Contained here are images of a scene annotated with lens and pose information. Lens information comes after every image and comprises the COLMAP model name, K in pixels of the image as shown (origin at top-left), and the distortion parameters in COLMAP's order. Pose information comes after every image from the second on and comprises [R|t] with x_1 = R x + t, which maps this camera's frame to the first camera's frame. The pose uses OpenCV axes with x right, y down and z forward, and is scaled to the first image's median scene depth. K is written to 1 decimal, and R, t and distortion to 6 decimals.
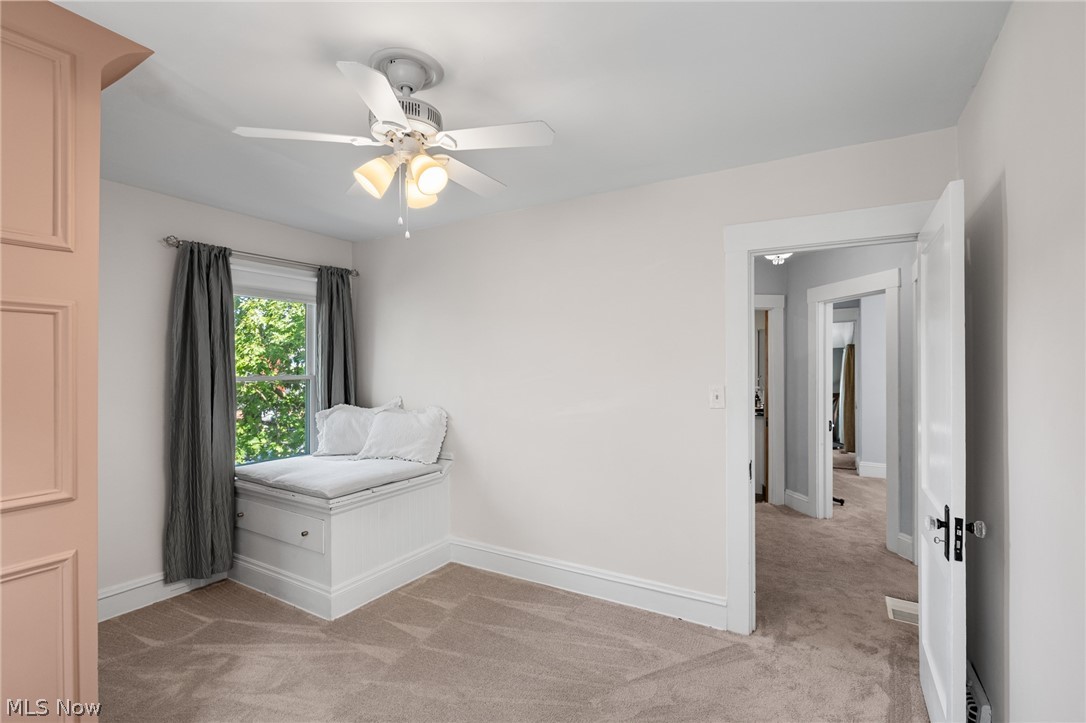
lens RADIAL K [[483.2, 0, 550.0], [0, 483.2, 365.3], [0, 0, 1]] dist [0.000183, 0.000122]
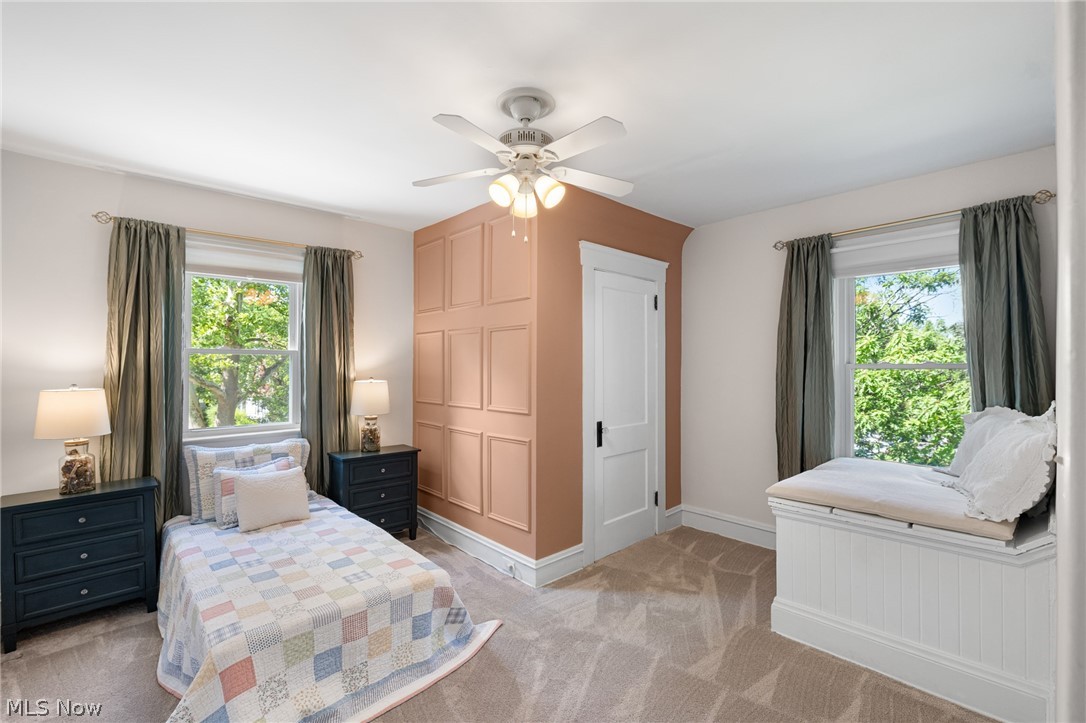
lens RADIAL K [[483.2, 0, 549.0], [0, 483.2, 363.6], [0, 0, 1]] dist [0.000183, 0.000122]
pose [[-0.274797, -0.004455, -0.961492, 0.551565], [0.006739, 0.999956, -0.006559, 0.034287], [0.961479, -0.008282, -0.274754, 0.883546]]
